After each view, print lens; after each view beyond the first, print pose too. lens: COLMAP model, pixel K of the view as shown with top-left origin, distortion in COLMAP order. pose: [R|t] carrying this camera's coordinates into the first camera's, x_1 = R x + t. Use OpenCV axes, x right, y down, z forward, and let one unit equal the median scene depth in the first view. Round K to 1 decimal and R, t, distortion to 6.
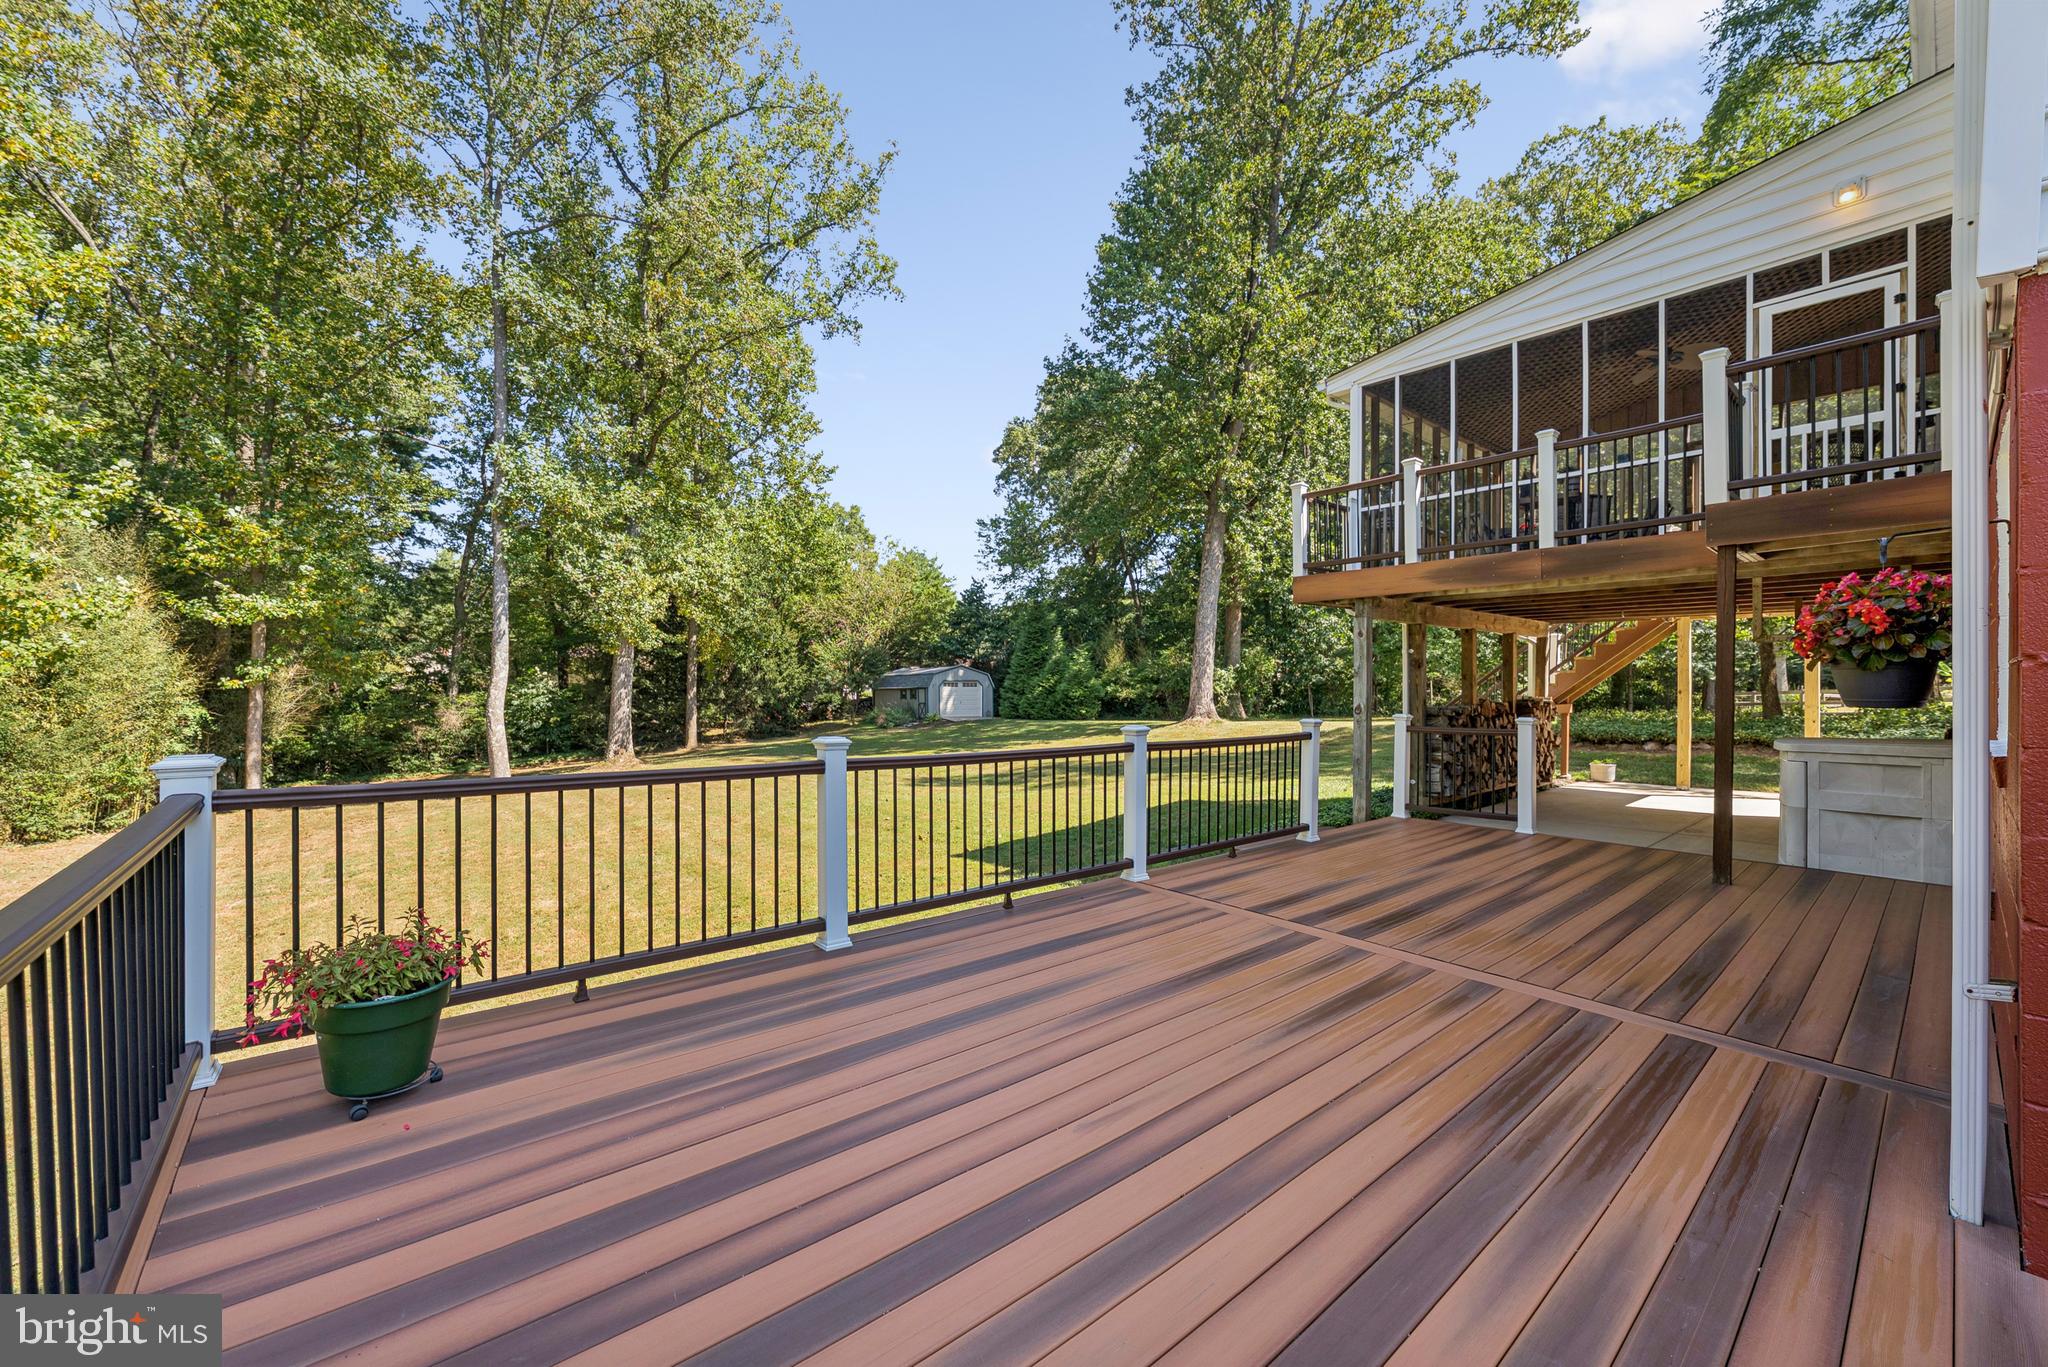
lens RADIAL K [[803.6, 0, 1016.3], [0, 803.6, 682.2], [0, 0, 1]] dist [-0.000584, -0.000076]
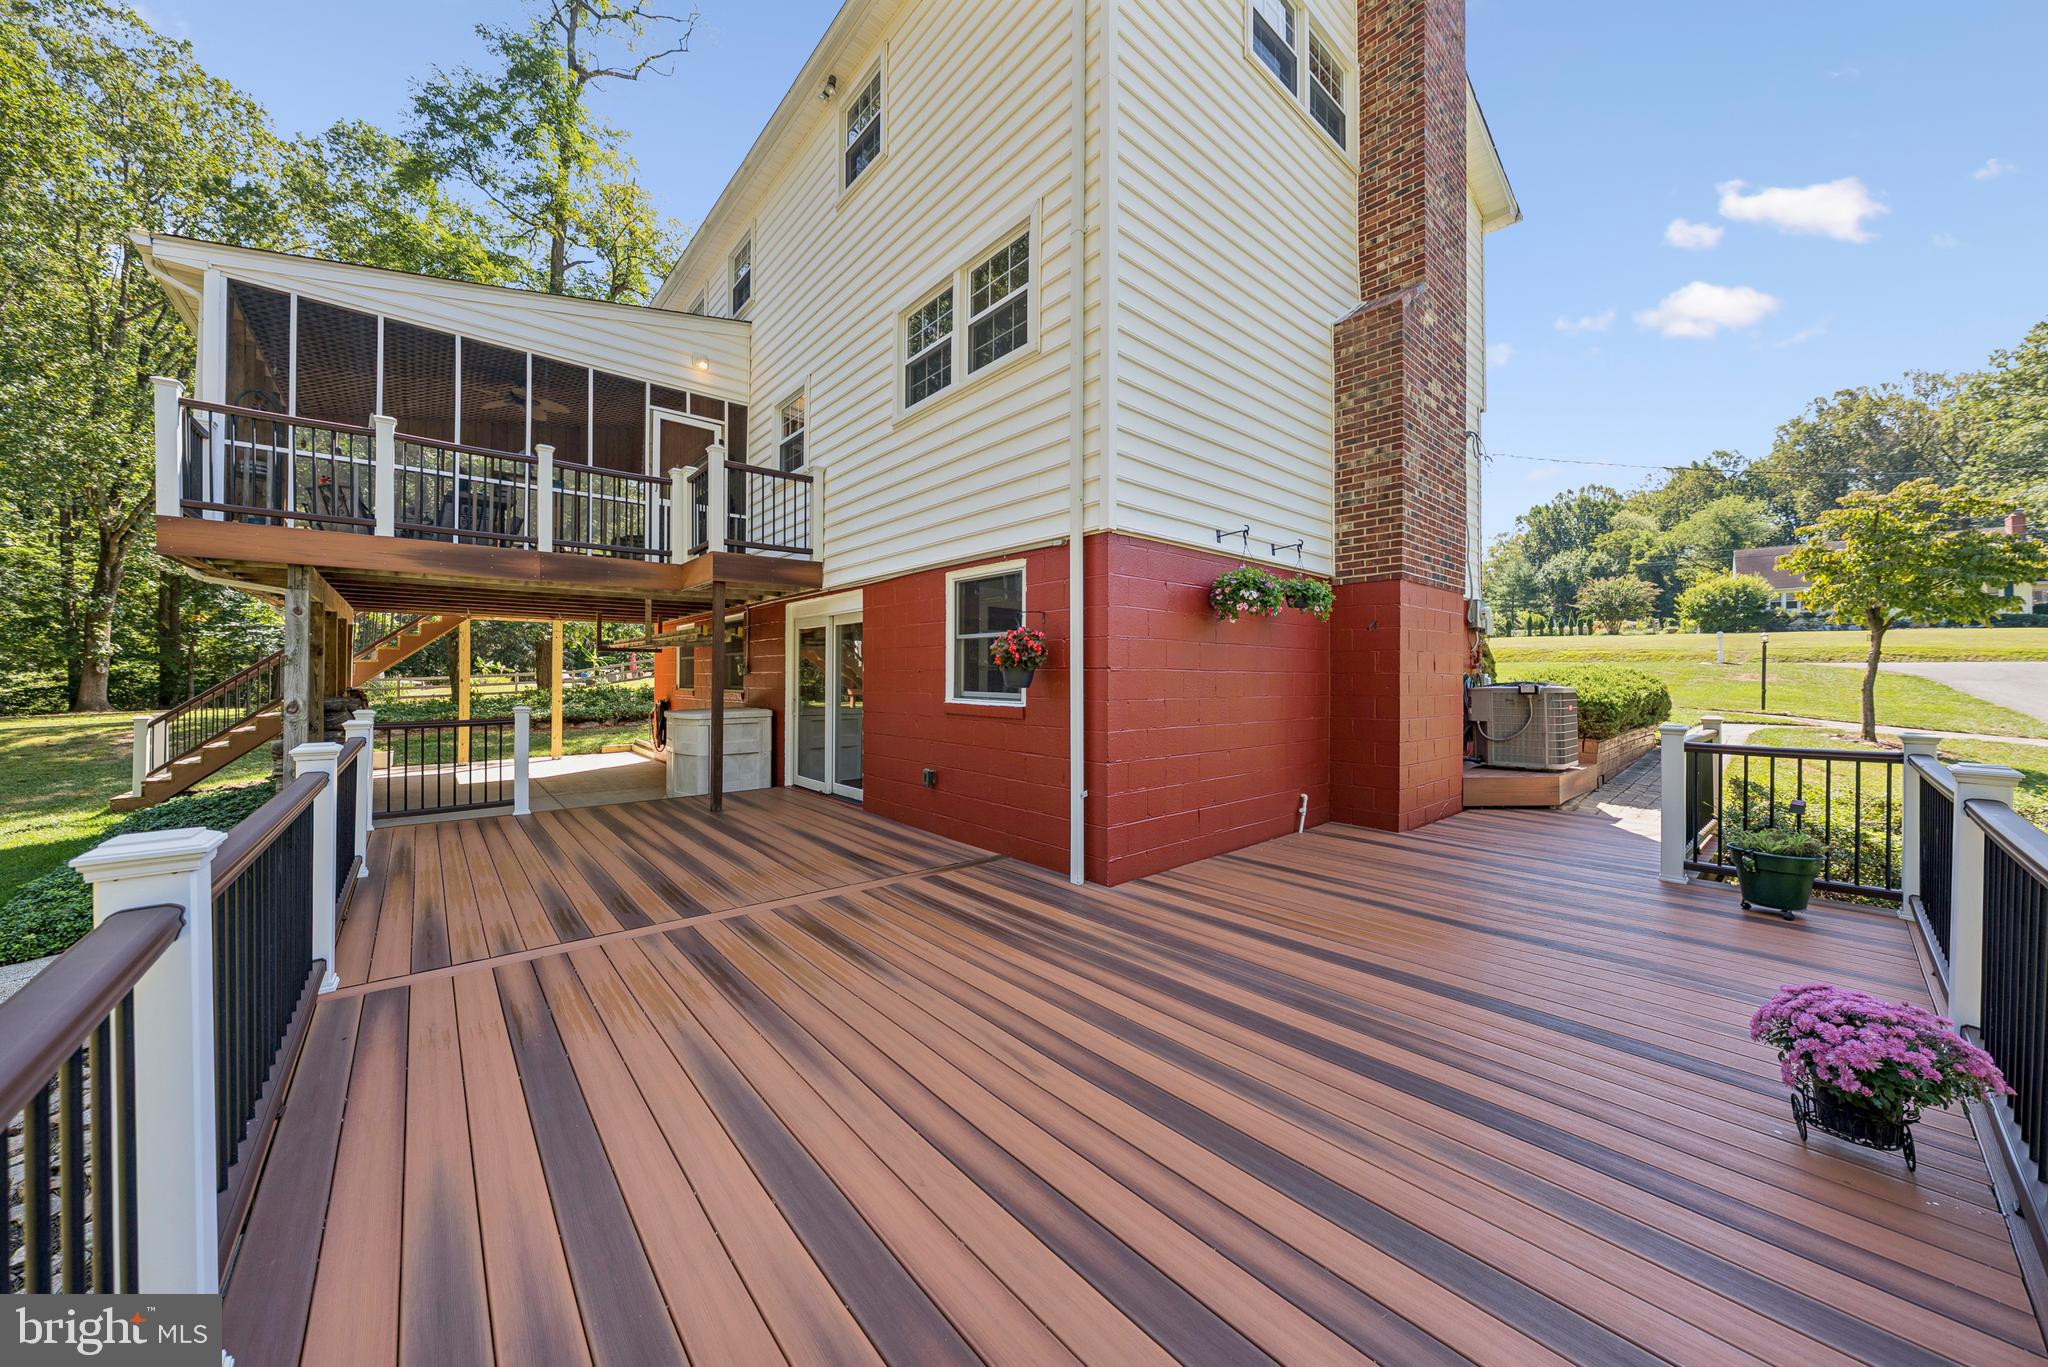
lens RADIAL K [[697.8, 0, 1009.8], [0, 697.8, 679.1], [0, 0, 1]] dist [-0.001196, 0.000025]
pose [[-0.009250, -0.009028, 0.999916, -0.438178], [-0.004997, 0.999947, 0.008982, -0.004810], [-0.999945, -0.004914, -0.009295, 0.519132]]
